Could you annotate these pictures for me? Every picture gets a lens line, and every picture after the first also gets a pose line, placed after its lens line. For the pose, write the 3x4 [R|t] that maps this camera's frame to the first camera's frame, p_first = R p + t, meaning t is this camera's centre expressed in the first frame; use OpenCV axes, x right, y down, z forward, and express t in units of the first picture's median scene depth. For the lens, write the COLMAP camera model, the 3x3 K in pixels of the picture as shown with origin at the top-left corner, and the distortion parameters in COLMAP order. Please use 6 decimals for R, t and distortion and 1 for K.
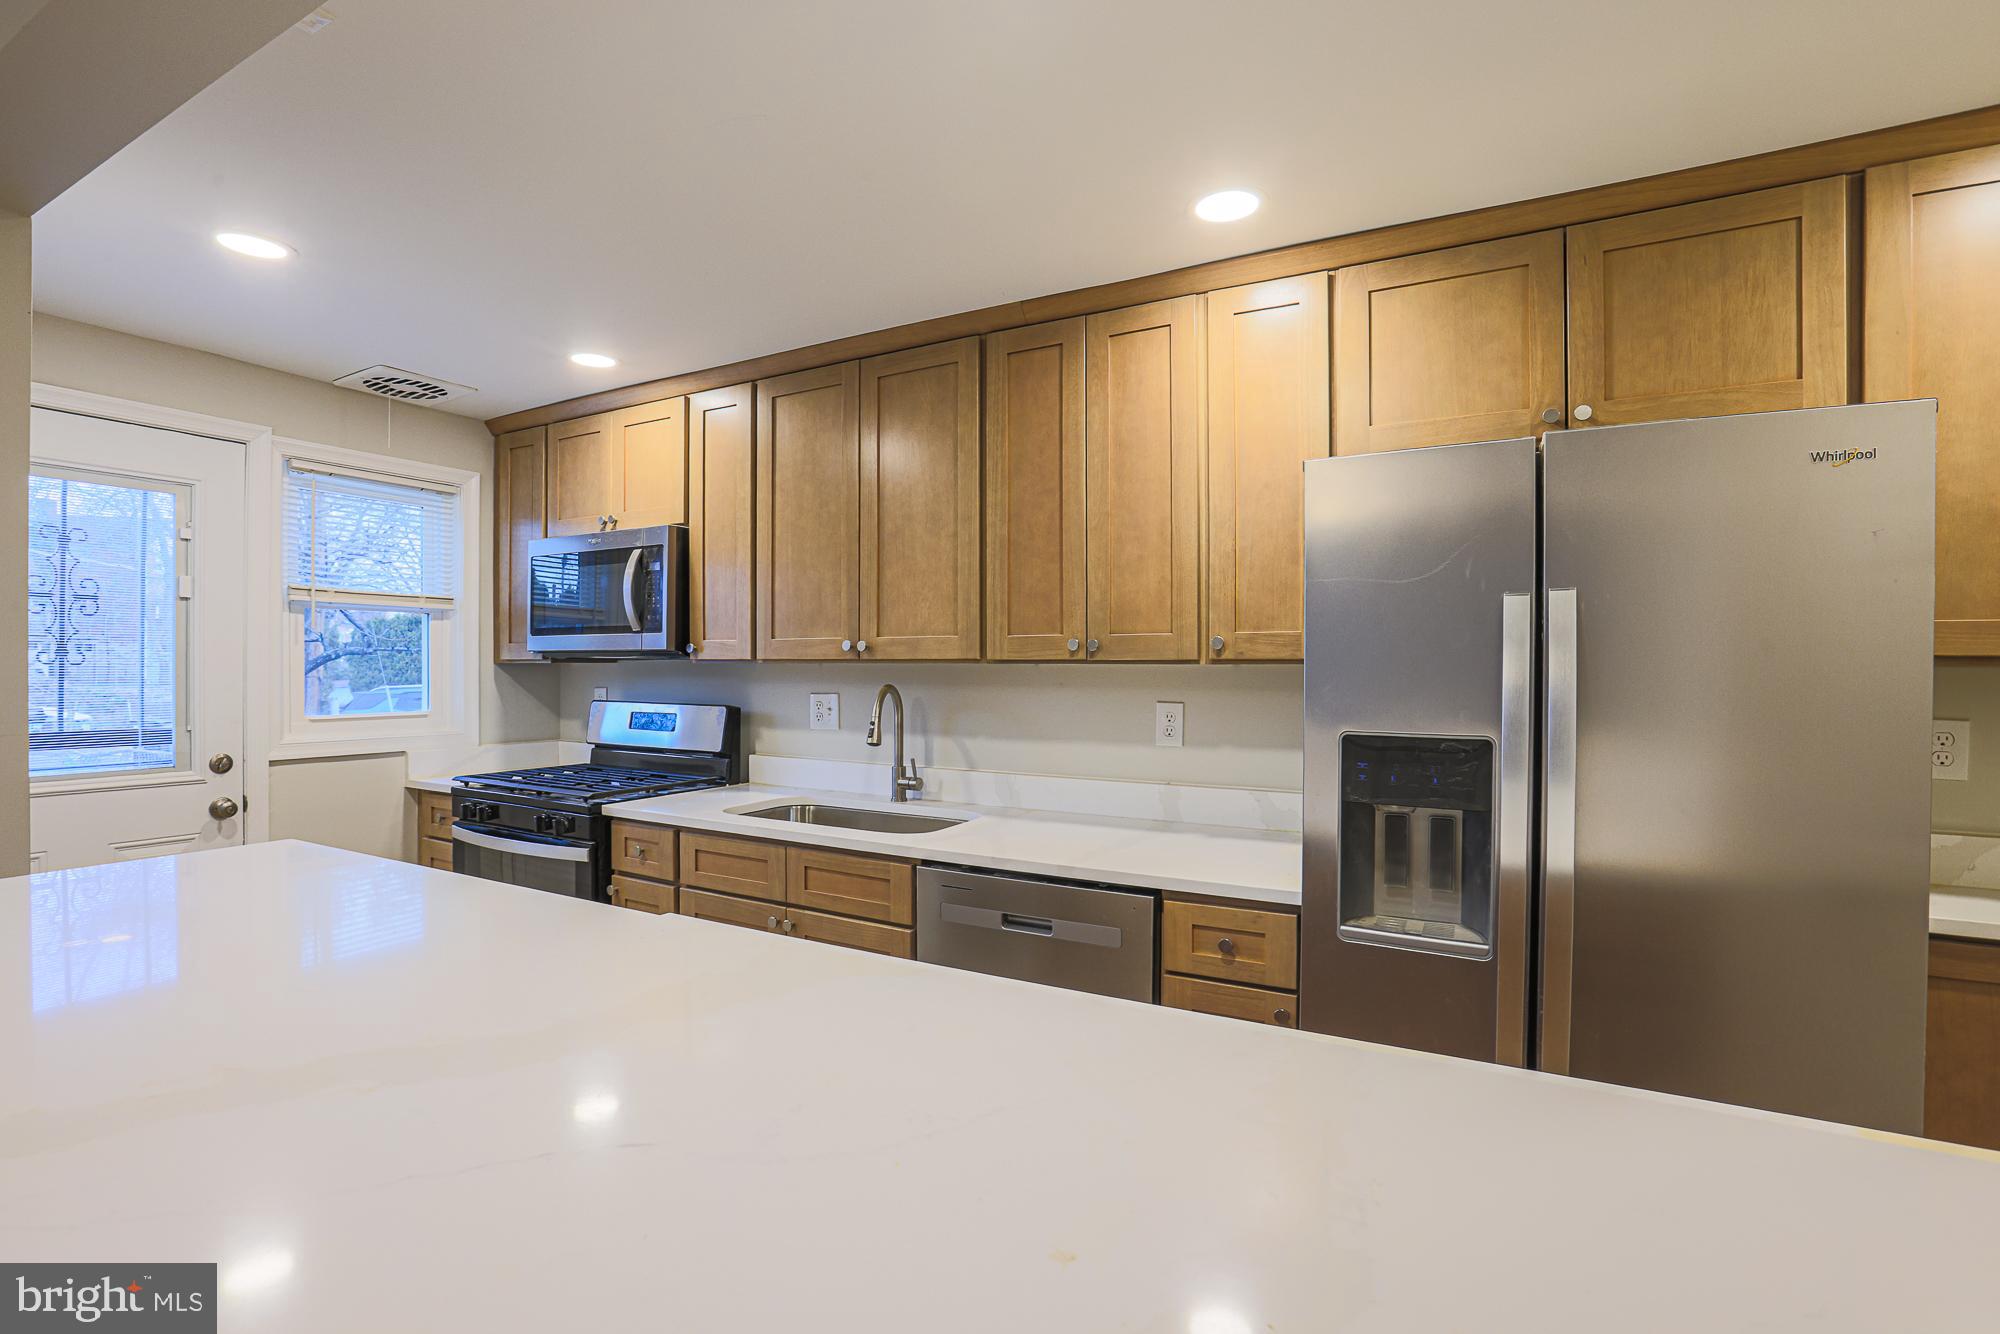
lens RADIAL K [[923.8, 0, 983.7], [0, 923.8, 669.5], [0, 0, 1]] dist [-0.050276, 0.016764]
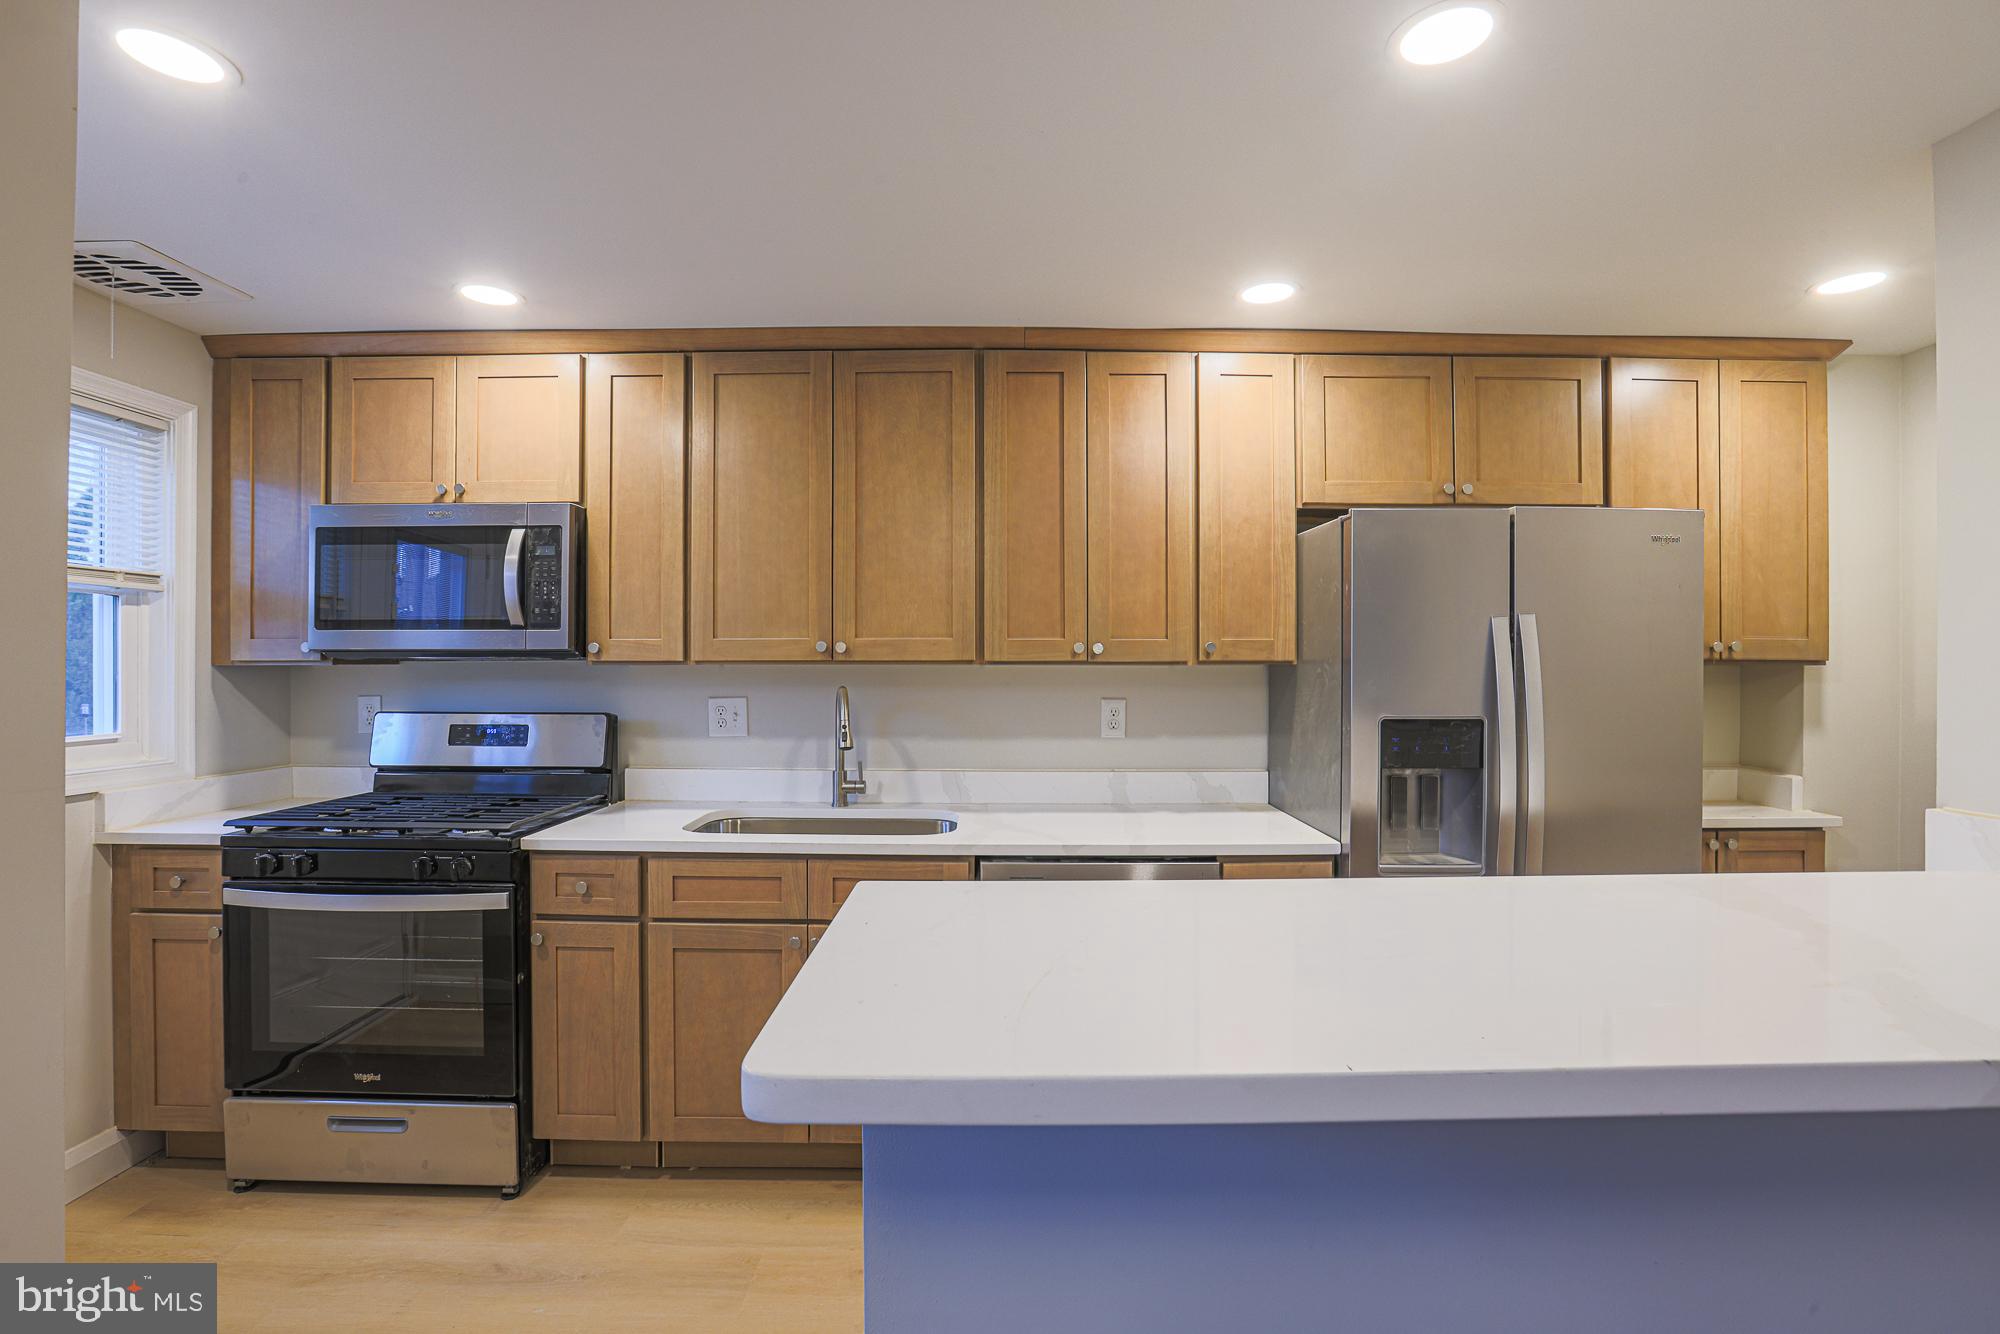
lens RADIAL K [[923.8, 0, 1001.3], [0, 923.8, 663.5], [0, 0, 1]] dist [-0.050276, 0.016764]
pose [[0.870258, -0.001563, 0.492594, -0.463992], [0.004850, 0.999974, -0.005395, -0.002328], [-0.492572, 0.007084, 0.870243, 0.074469]]
